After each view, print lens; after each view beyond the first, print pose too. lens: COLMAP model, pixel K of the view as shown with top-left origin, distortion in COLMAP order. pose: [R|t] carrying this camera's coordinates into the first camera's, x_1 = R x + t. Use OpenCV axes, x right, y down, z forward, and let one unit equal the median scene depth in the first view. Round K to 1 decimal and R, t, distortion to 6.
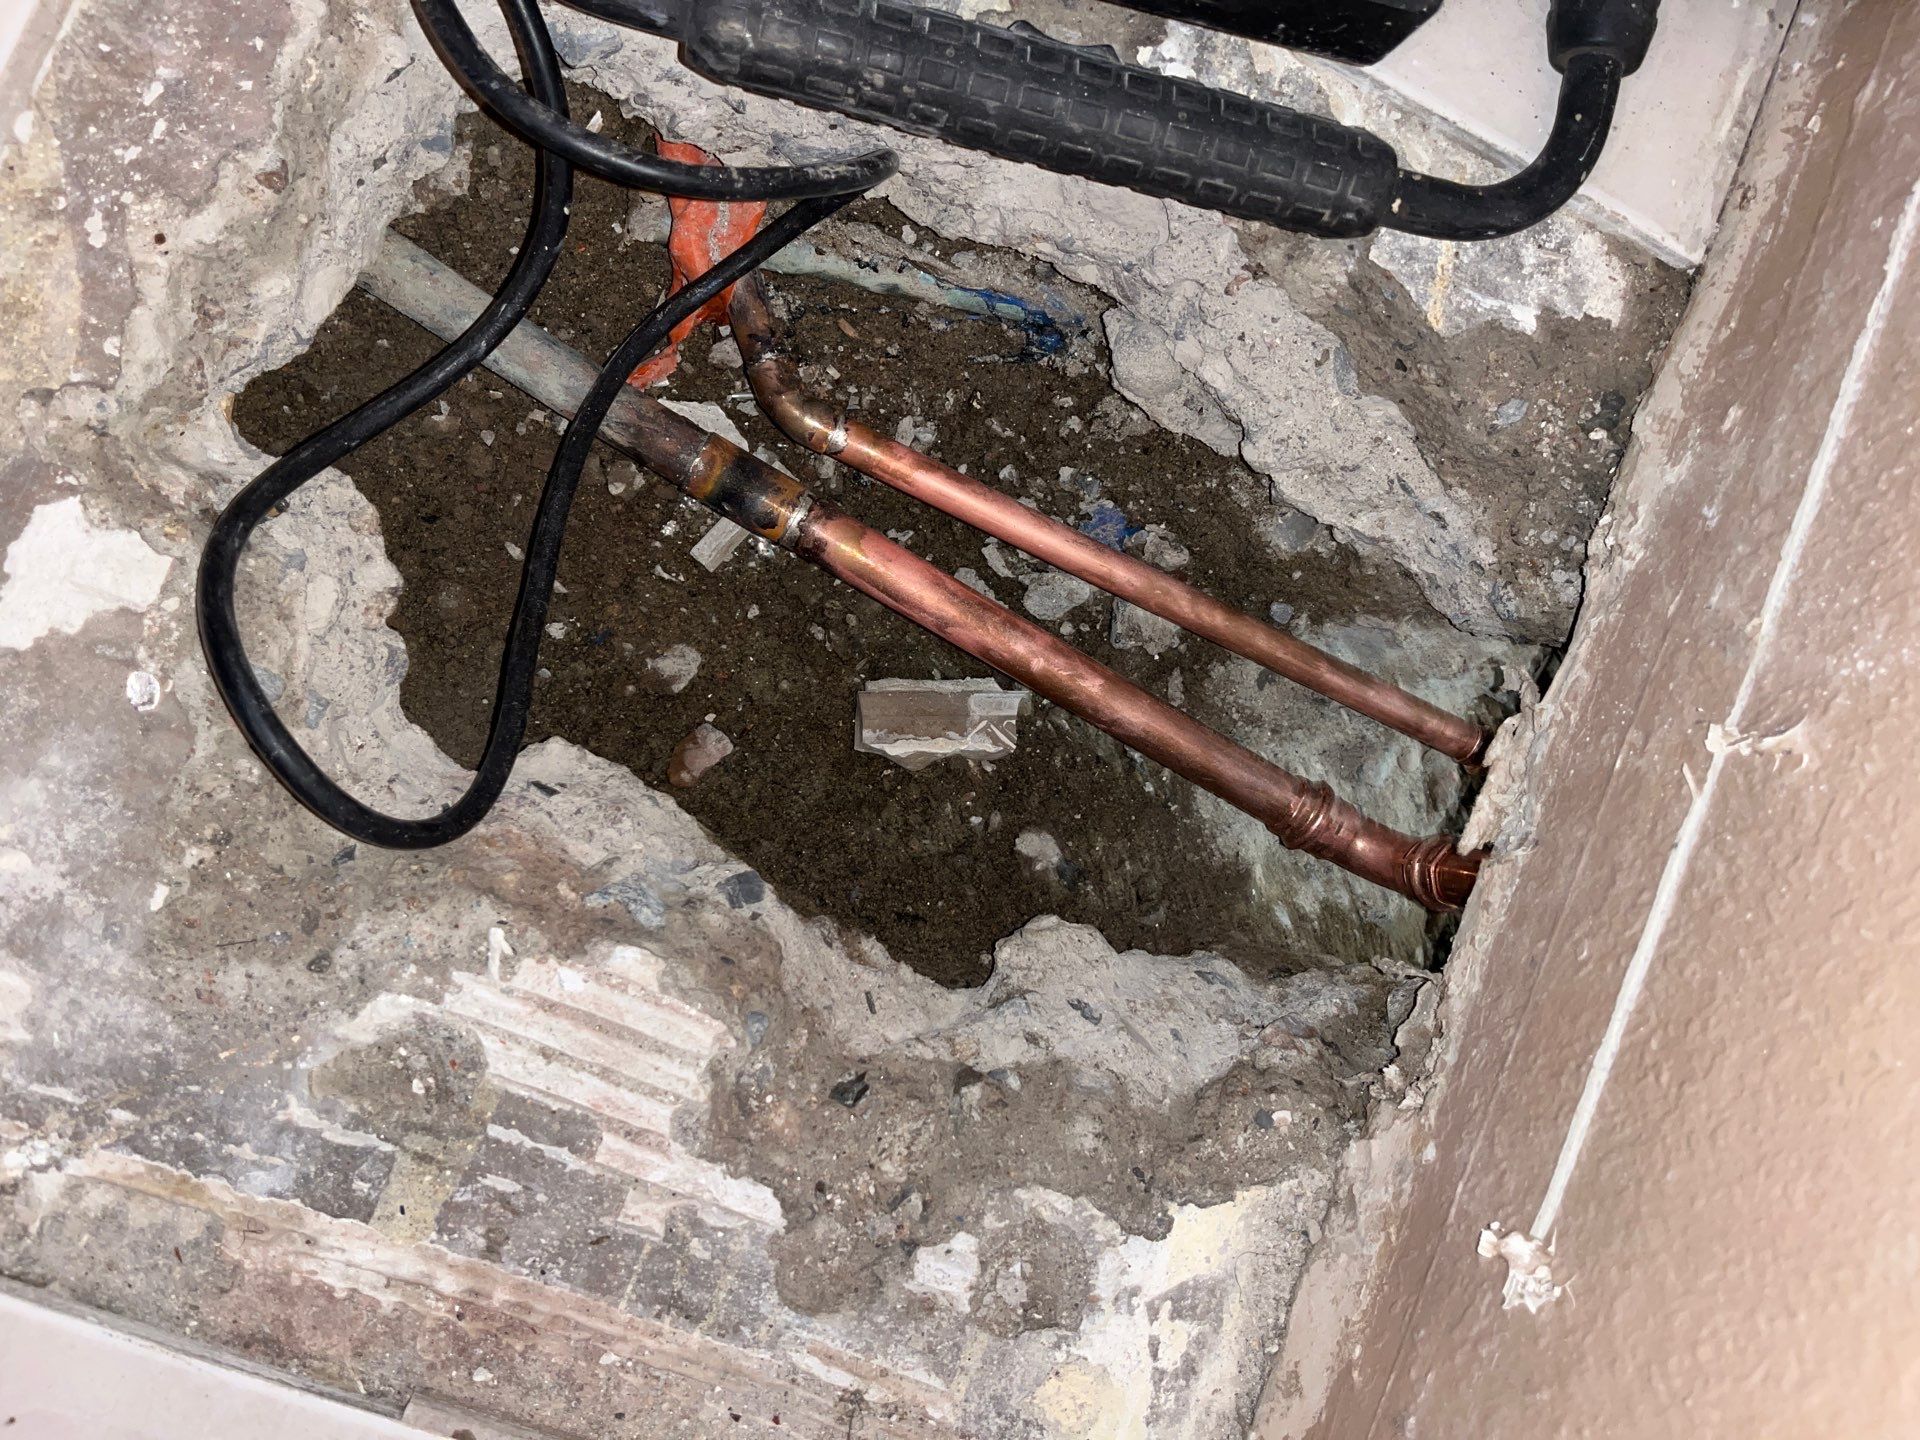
lens RADIAL K [[1434.9, 0, 962.7], [0, 1434.9, 728.1], [0, 0, 1]] dist [0.010769, -0.013619]
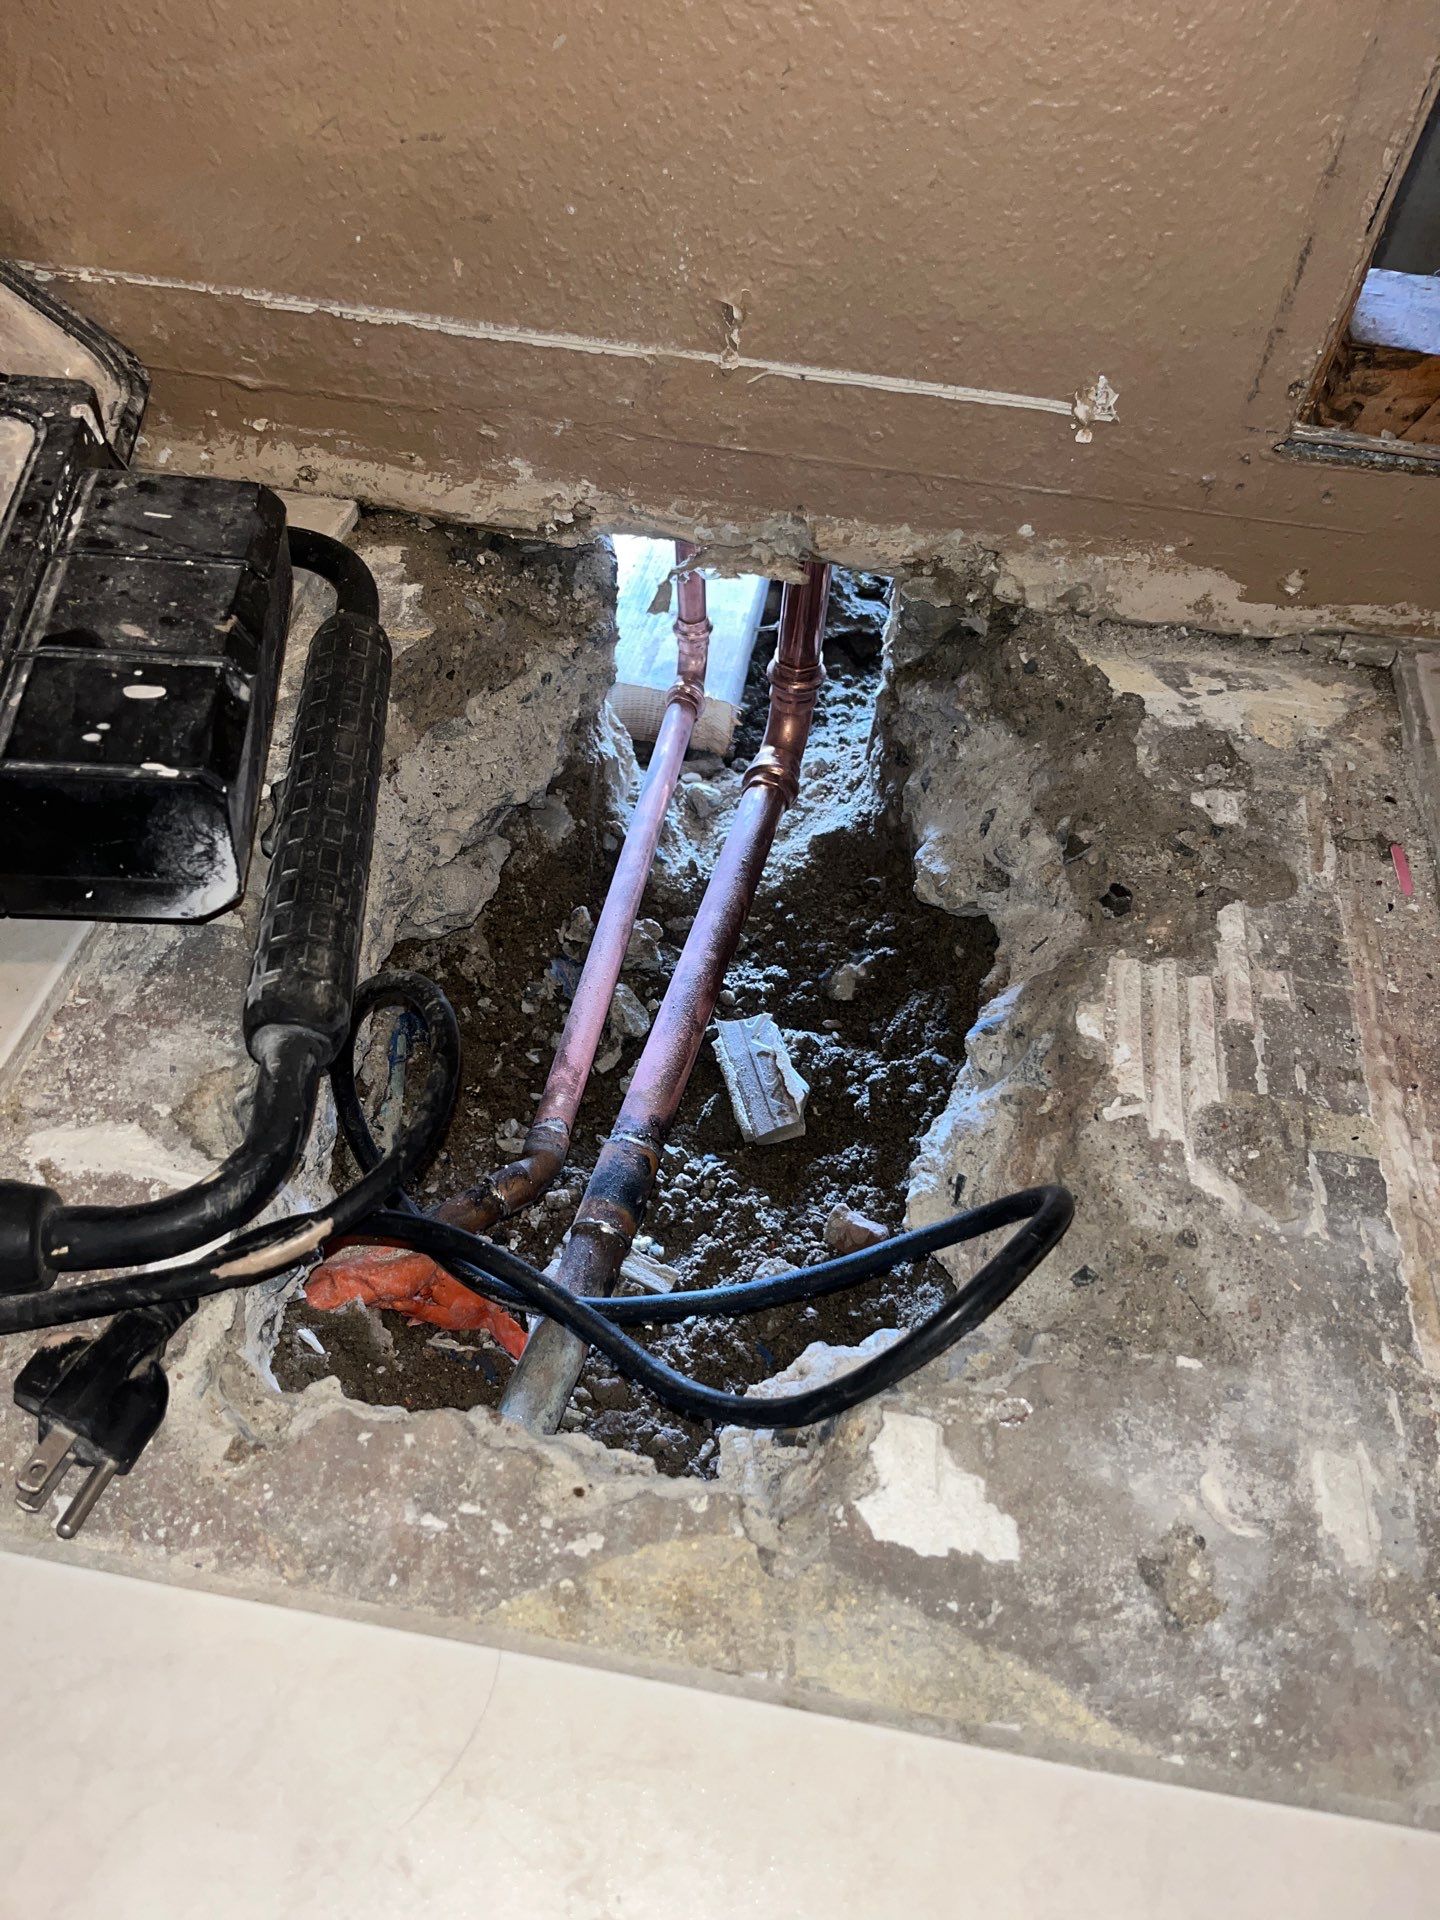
lens RADIAL K [[1434.9, 0, 704.2], [0, 1434.9, 993.8], [0, 0, 1]] dist [0.010769, -0.013619]
pose [[-0.214028, -0.871238, 0.441742, -0.671796], [0.972753, -0.148837, 0.177760, -0.358299], [-0.089124, 0.467752, 0.879355, -0.031328]]
